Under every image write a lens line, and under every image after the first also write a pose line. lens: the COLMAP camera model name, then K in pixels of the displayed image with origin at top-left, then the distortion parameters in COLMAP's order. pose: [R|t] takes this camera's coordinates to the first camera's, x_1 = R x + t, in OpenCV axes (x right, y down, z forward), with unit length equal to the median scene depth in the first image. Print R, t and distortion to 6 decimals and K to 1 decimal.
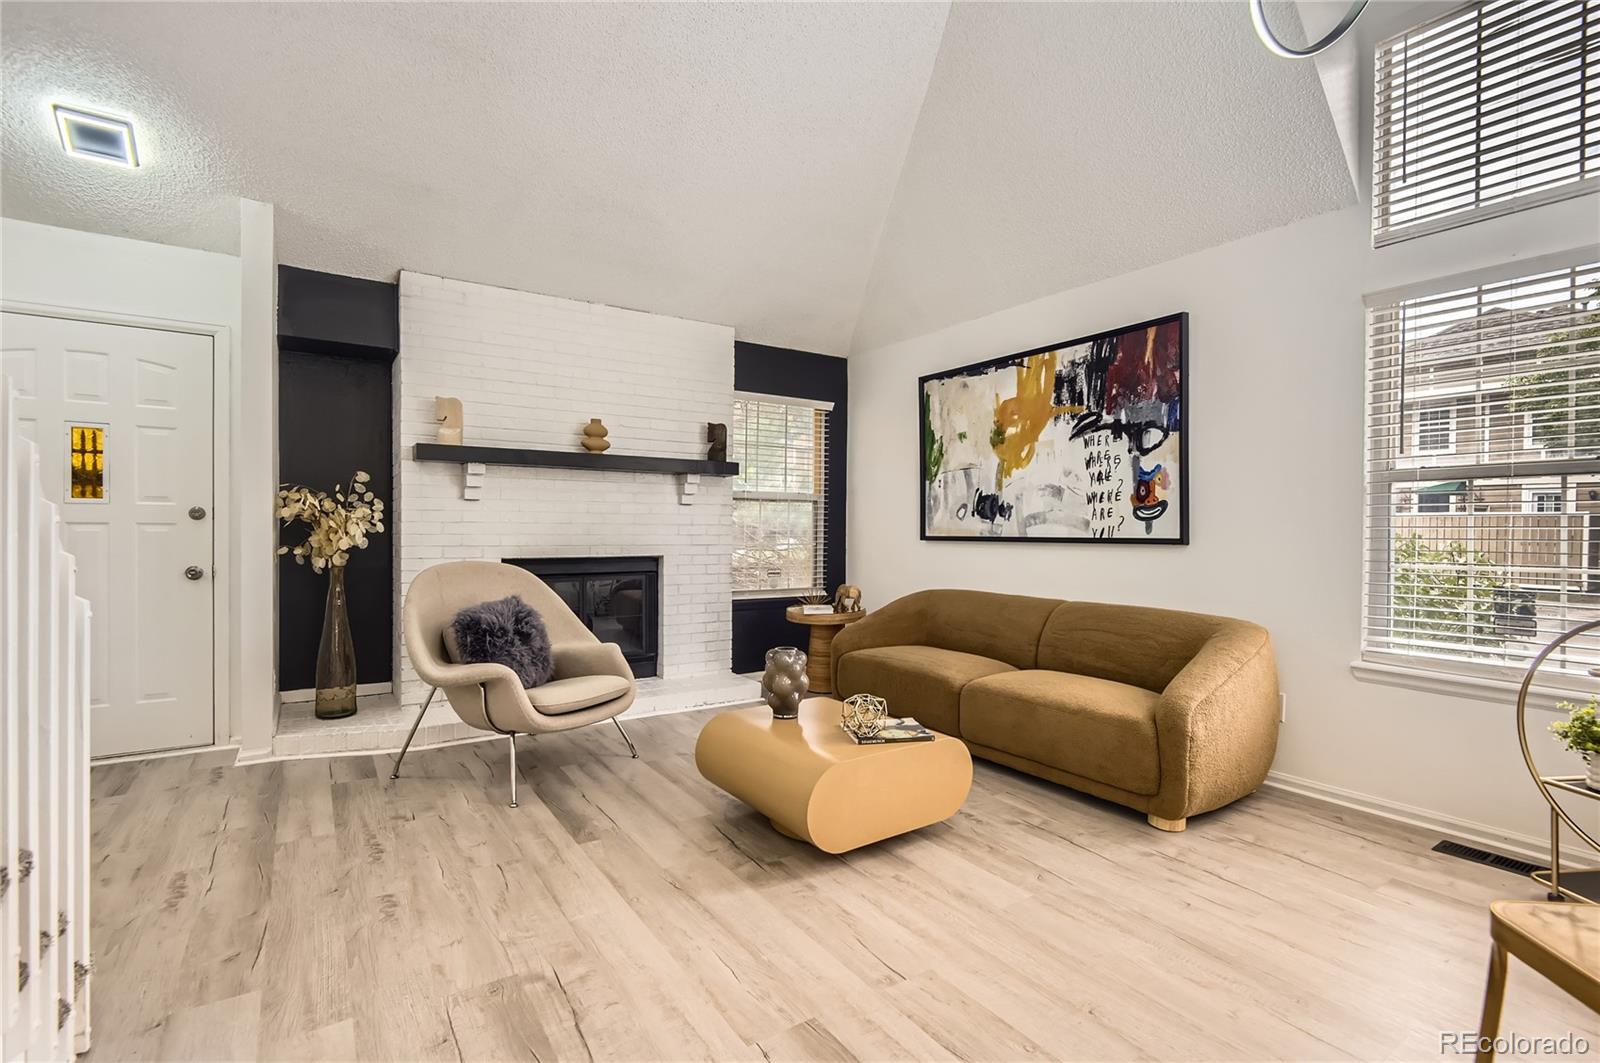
lens RADIAL K [[740.4, 0, 806.2], [0, 740.4, 539.6], [0, 0, 1]] dist [0.006010, -0.005990]
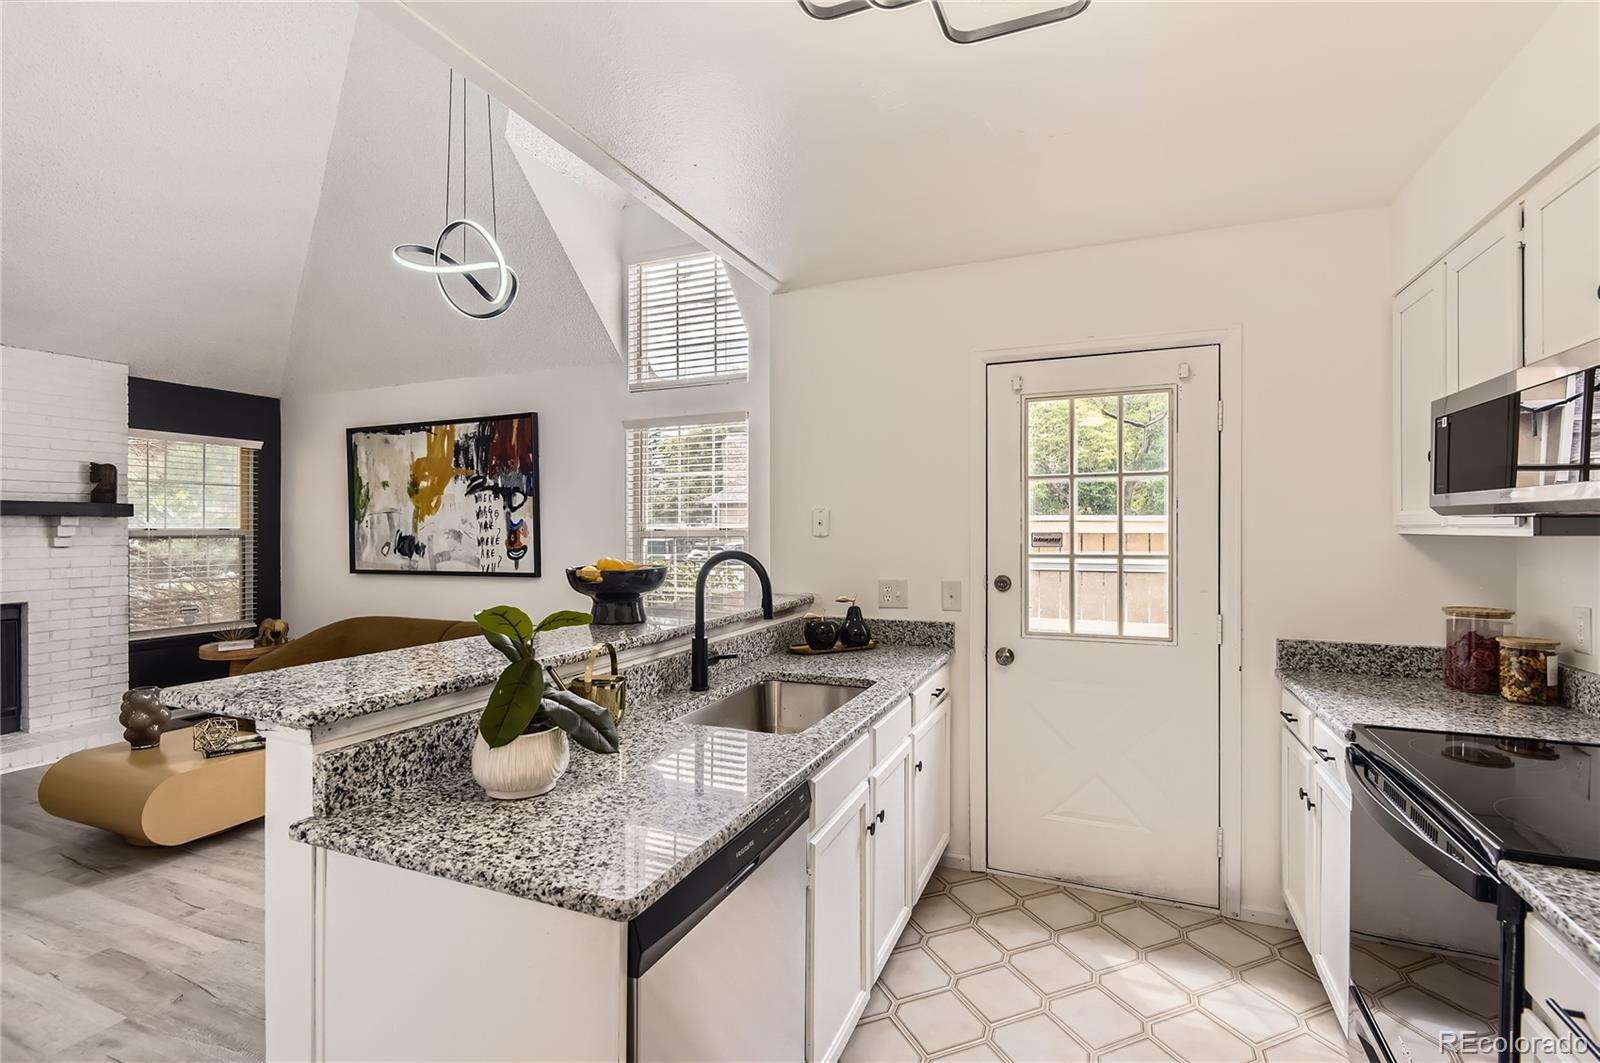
lens RADIAL K [[740.4, 0, 809.4], [0, 740.4, 529.0], [0, 0, 1]] dist [0.006010, -0.005990]
pose [[0.838885, -0.009168, 0.544231, 0.169770], [0.016949, 0.999813, -0.009283, -0.059362], [-0.544045, 0.017011, 0.838884, -0.432317]]
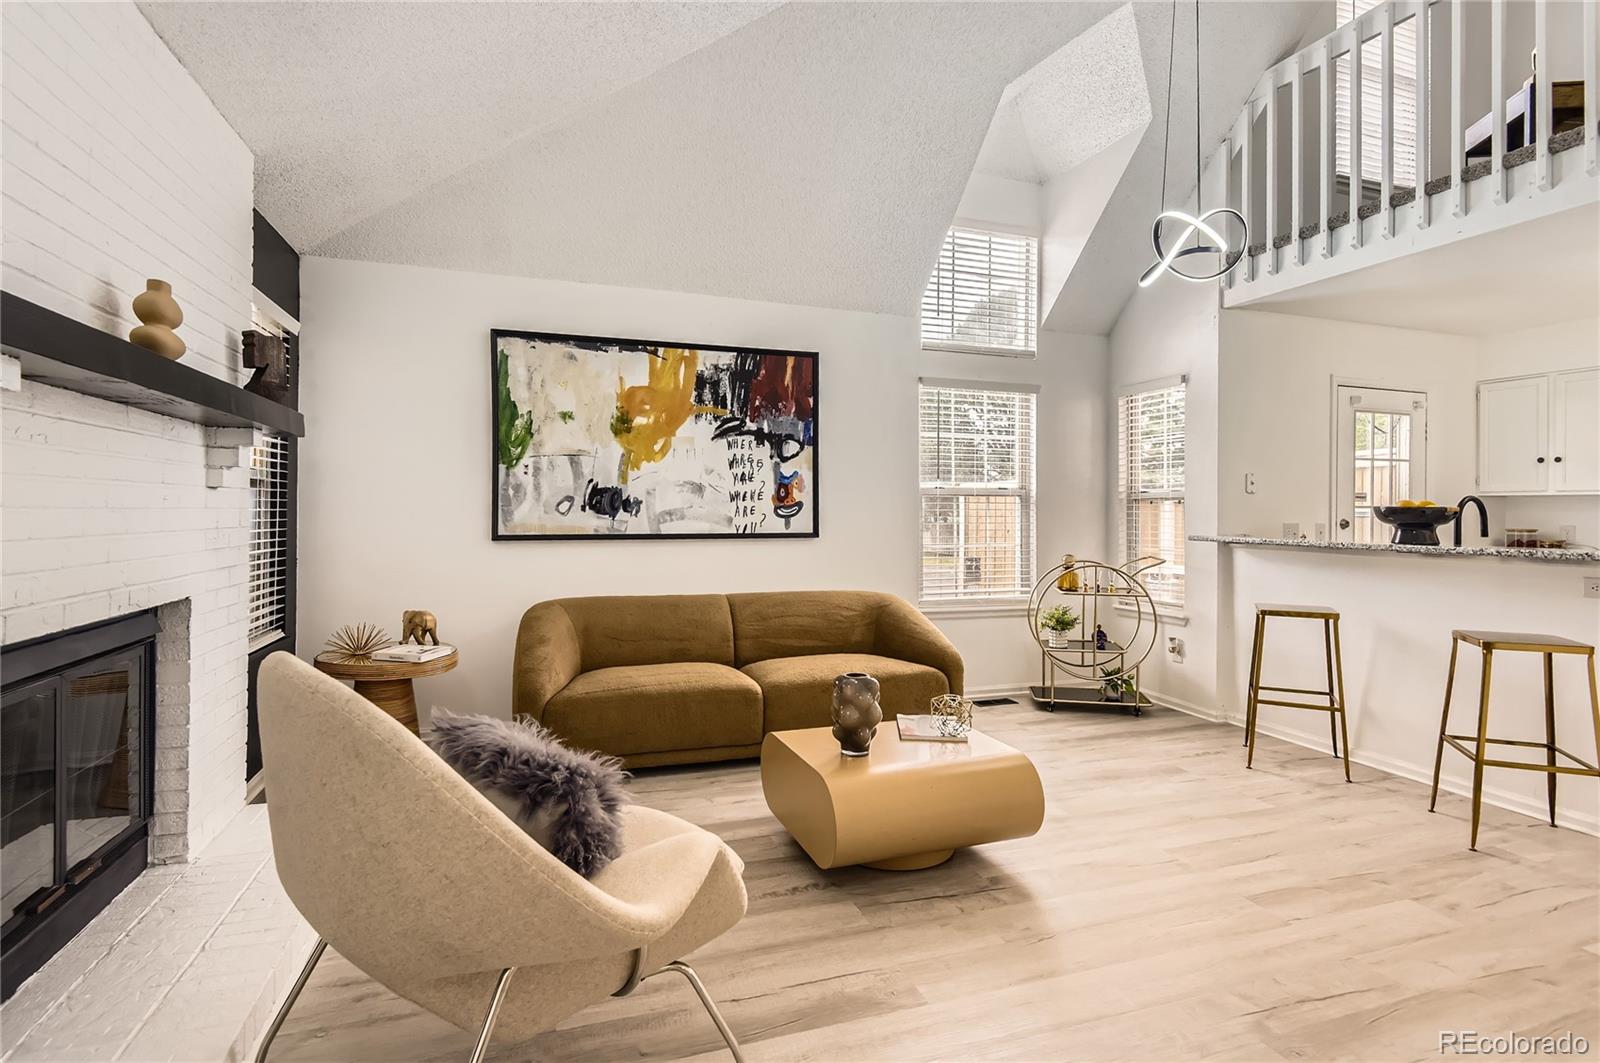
lens RADIAL K [[785.8, 0, 796.5], [0, 785.8, 511.6], [0, 0, 1]] dist [0.003422, -0.001971]
pose [[0.258923, -0.007187, 0.965871, -0.740159], [0.009114, 0.999946, 0.004997, -0.041059], [-0.965855, 0.007509, 0.258974, 0.648959]]
